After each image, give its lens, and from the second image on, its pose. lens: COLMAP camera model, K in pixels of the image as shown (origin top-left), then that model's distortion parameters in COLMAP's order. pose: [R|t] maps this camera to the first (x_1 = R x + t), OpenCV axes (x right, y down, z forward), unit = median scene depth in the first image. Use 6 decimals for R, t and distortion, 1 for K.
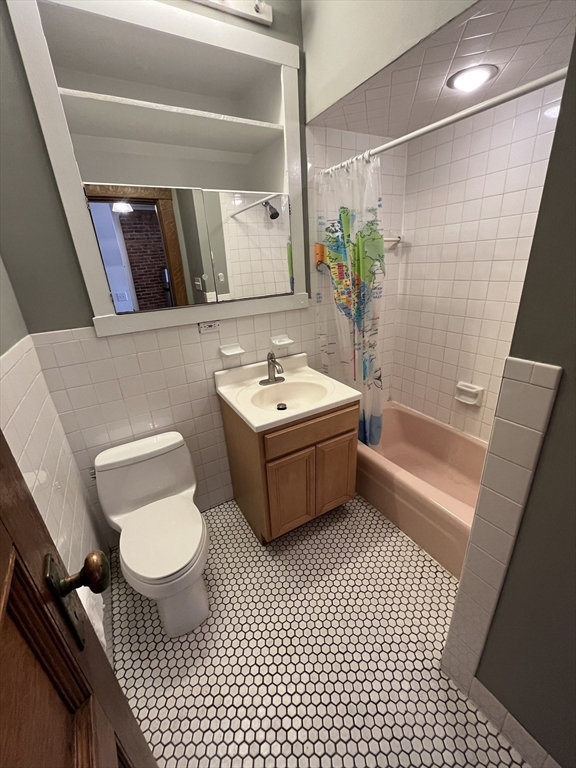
lens RADIAL K [[310.5, 0, 286.8], [0, 310.5, 385.0], [0, 0, 1]] dist [-0.003228, -0.000128]
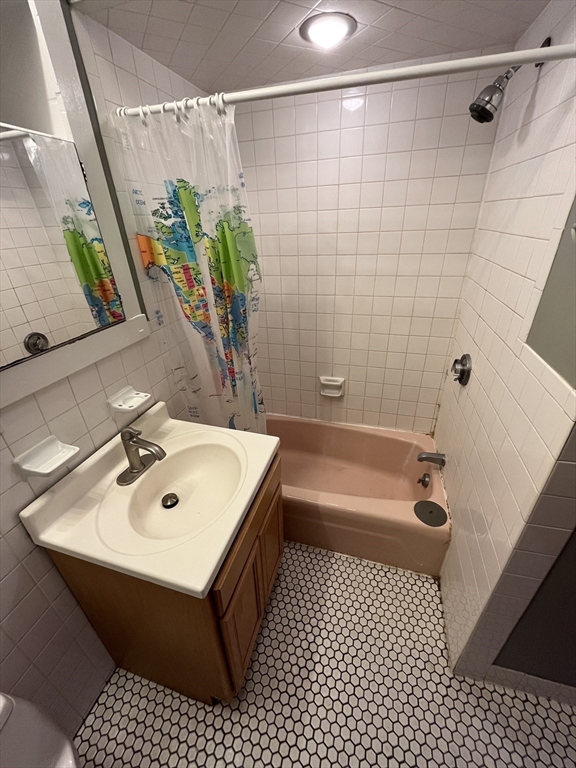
lens RADIAL K [[310.5, 0, 286.9], [0, 310.5, 384.4], [0, 0, 1]] dist [-0.003228, -0.000128]
pose [[0.722180, -0.295587, 0.625368, -0.170867], [0.253349, 0.954303, 0.158492, -0.197552], [-0.643639, 0.043976, 0.764065, 0.355655]]
